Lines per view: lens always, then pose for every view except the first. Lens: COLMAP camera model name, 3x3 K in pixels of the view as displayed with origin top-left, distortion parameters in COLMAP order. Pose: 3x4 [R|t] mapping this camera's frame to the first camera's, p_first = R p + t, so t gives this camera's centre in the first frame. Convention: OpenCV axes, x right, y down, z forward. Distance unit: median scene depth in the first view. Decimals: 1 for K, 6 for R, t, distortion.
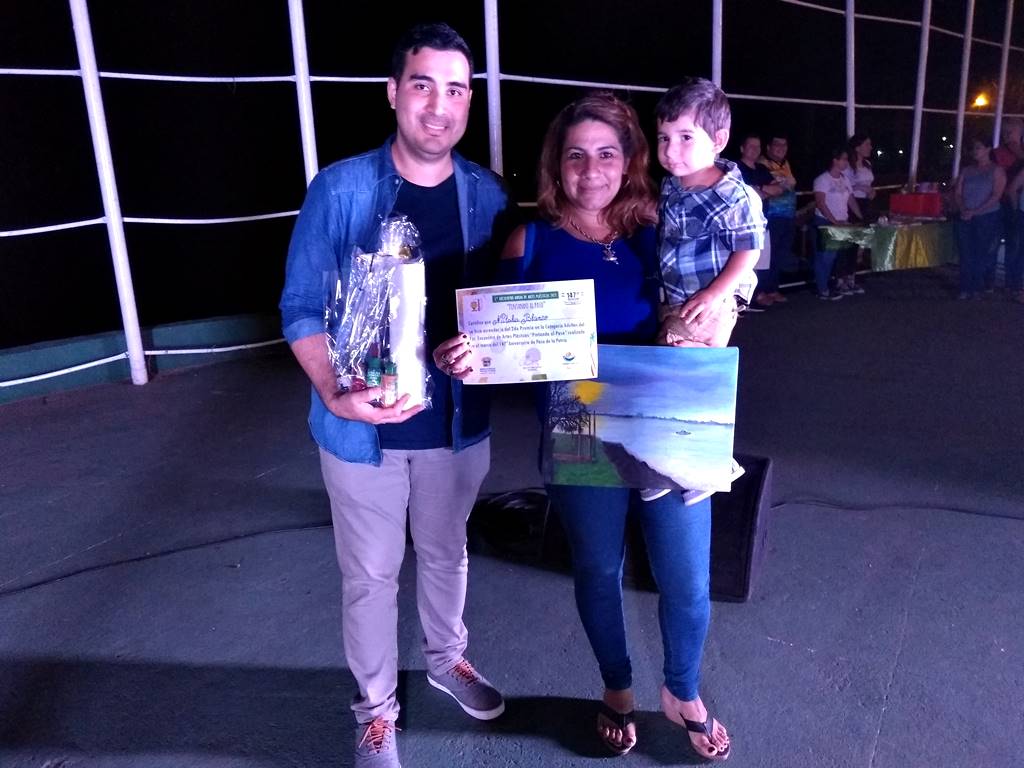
lens RADIAL K [[791.8, 0, 512.0], [0, 791.8, 384.0], [0, 0, 1]] dist [0.047279, -0.066764]
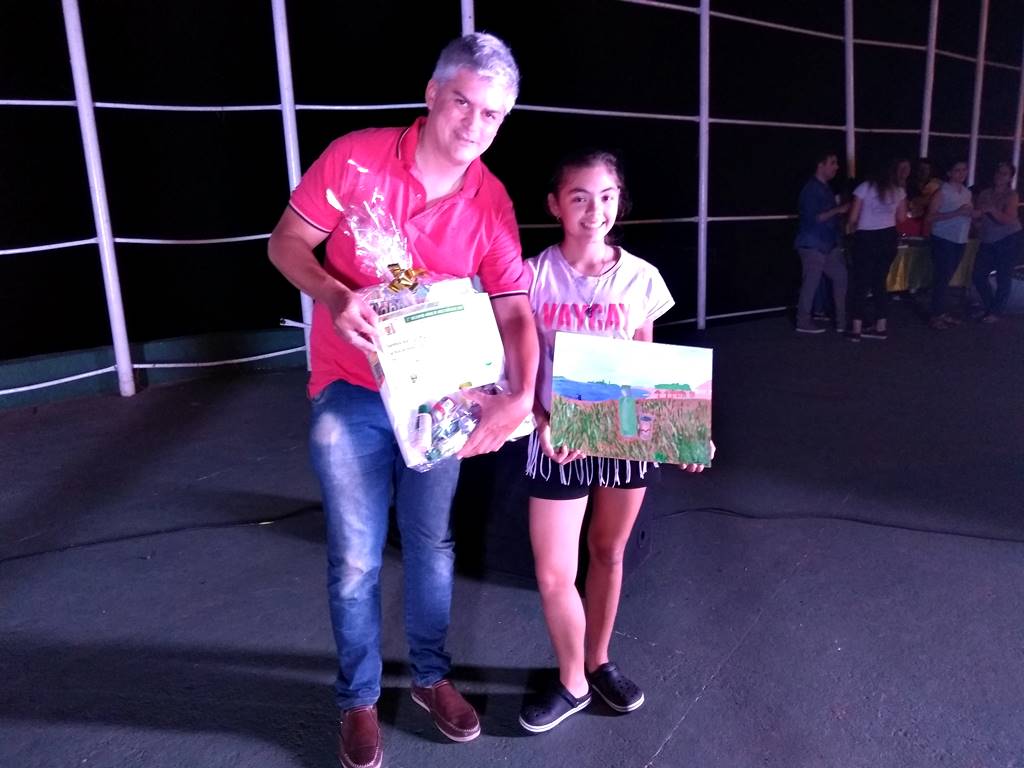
lens RADIAL K [[791.8, 0, 512.0], [0, 791.8, 384.0], [0, 0, 1]] dist [0.047279, -0.066764]
pose [[0.998199, 0.010213, -0.059120, 0.100873], [-0.012227, 0.999354, -0.033803, 0.014056], [0.058737, 0.034465, 0.997678, -0.019614]]
